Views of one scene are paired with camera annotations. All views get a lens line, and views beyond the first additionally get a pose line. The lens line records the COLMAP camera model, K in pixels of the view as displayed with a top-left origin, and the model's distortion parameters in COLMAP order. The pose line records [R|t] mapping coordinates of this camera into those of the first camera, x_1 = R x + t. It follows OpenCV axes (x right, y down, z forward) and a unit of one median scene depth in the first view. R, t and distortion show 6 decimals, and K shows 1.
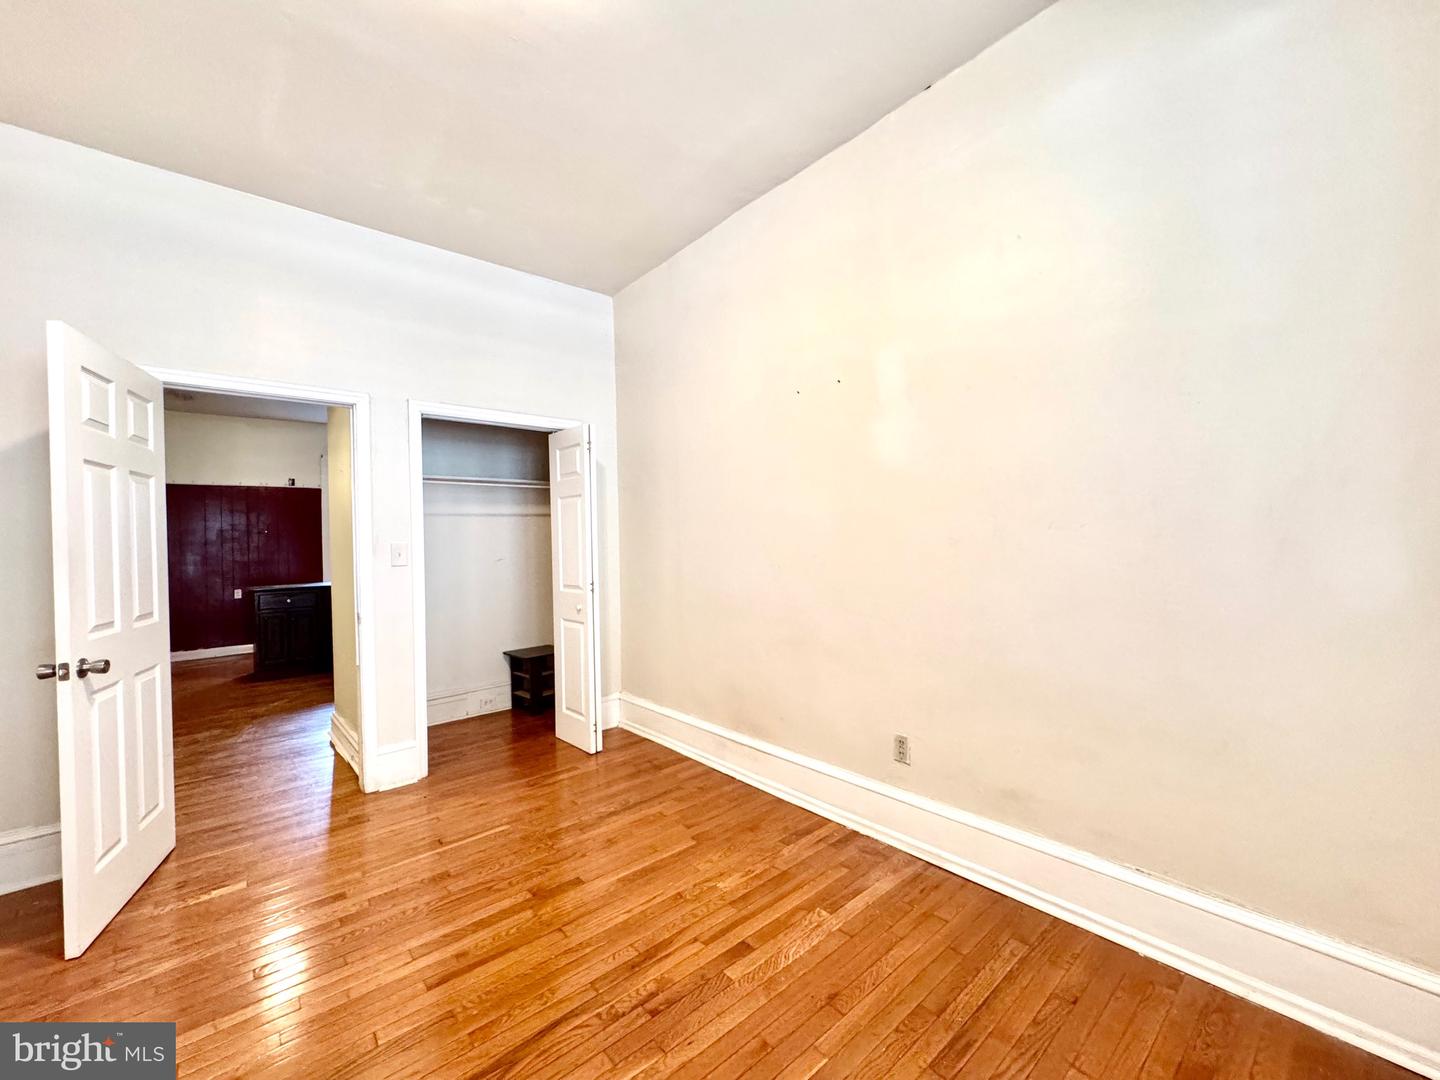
lens RADIAL K [[575.6, 0, 719.8], [0, 575.6, 538.5], [0, 0, 1]] dist [-0.001649, 0.000455]
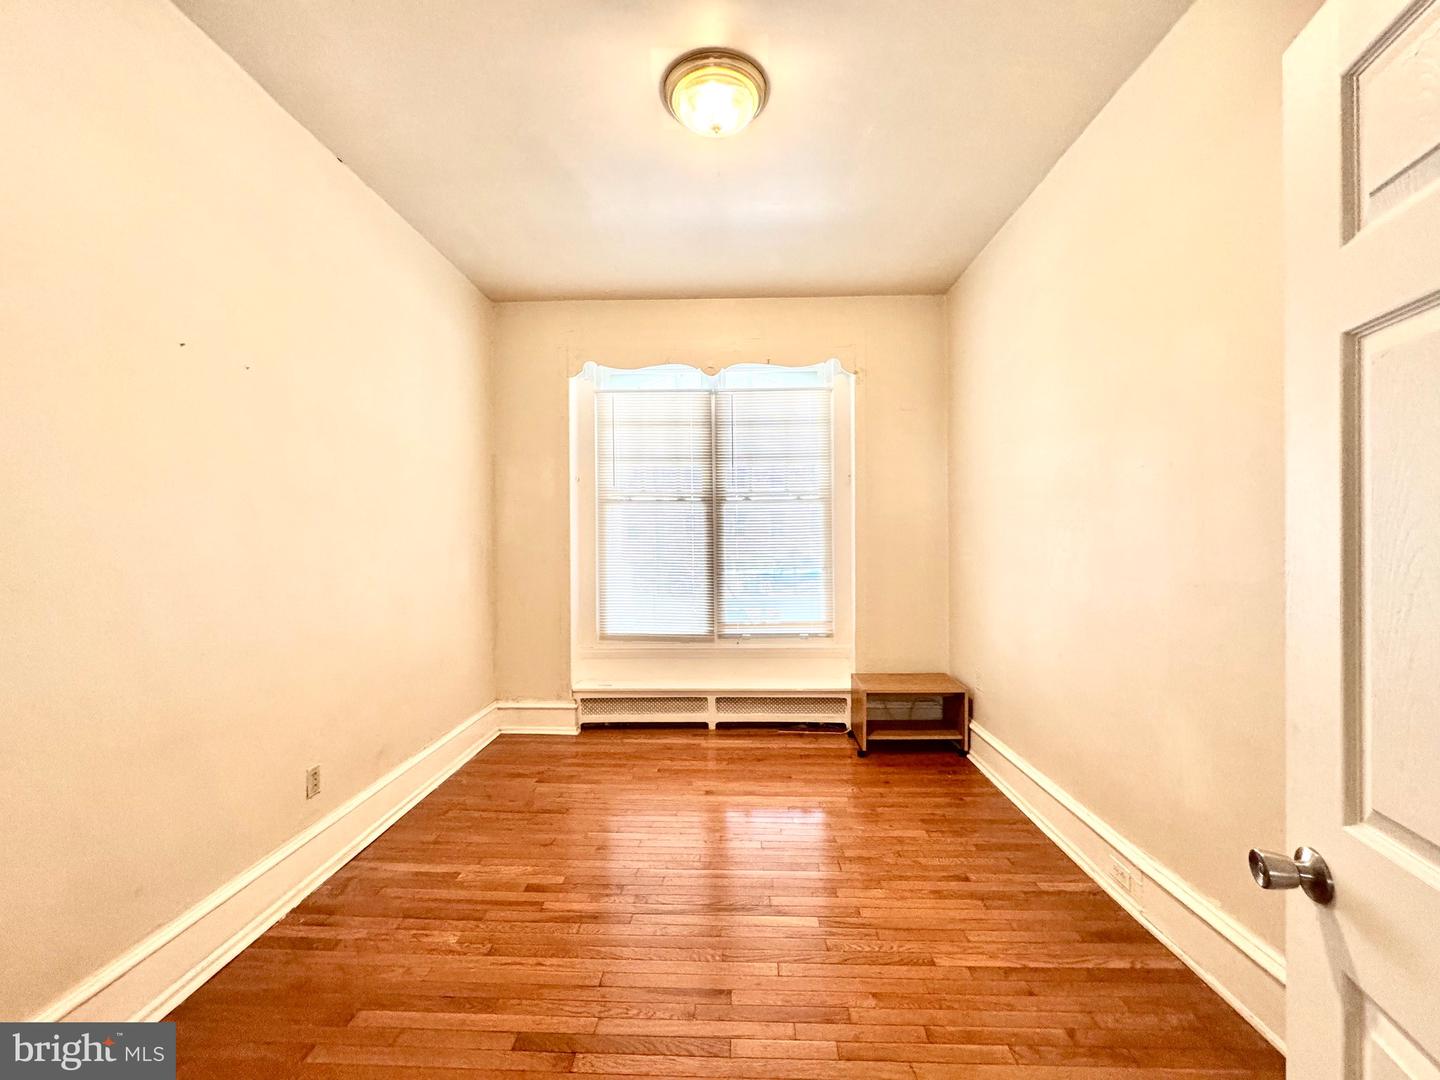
lens RADIAL K [[575.6, 0, 719.8], [0, 575.6, 538.5], [0, 0, 1]] dist [-0.001649, 0.000455]
pose [[-0.727028, 0.027100, 0.686073, -1.022750], [0.028641, 0.999548, -0.009132, -0.018772], [-0.686010, 0.013011, -0.727475, 1.464759]]
